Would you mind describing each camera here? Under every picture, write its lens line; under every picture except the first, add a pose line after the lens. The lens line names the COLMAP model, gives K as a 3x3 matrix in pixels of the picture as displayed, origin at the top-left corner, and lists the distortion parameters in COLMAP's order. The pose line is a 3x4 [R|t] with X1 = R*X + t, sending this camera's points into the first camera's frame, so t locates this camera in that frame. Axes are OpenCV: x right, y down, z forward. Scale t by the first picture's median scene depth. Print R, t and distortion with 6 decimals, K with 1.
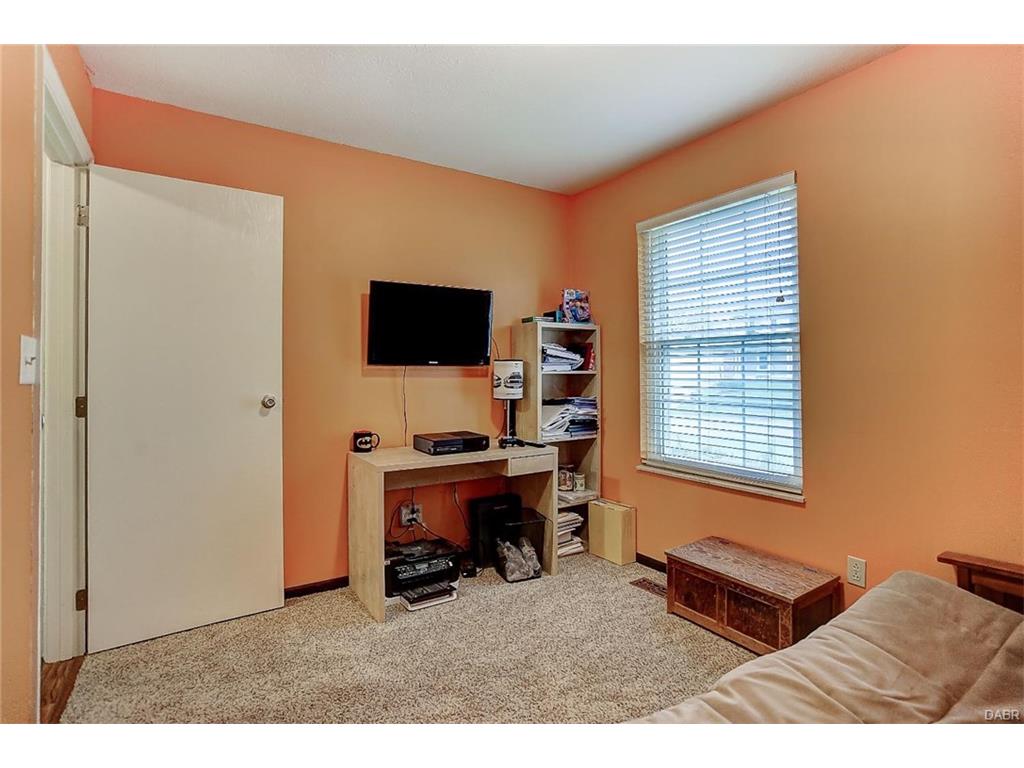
lens RADIAL K [[504.6, 0, 514.2], [0, 504.6, 377.2], [0, 0, 1]] dist [-0.061146, 0.028762]
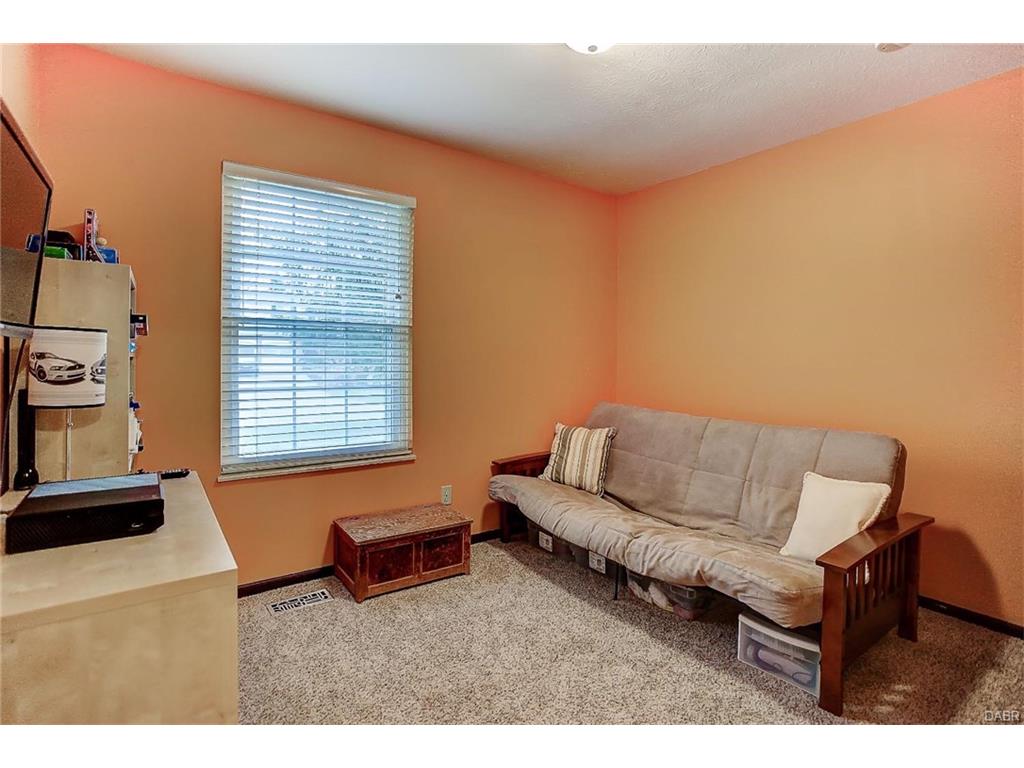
lens RADIAL K [[504.6, 0, 514.2], [0, 504.6, 377.2], [0, 0, 1]] dist [-0.061146, 0.028762]
pose [[-0.032493, -0.036414, 0.998808, -0.686370], [-0.003477, 0.999334, 0.036320, -0.006527], [-0.999466, -0.002293, -0.032598, 0.751469]]
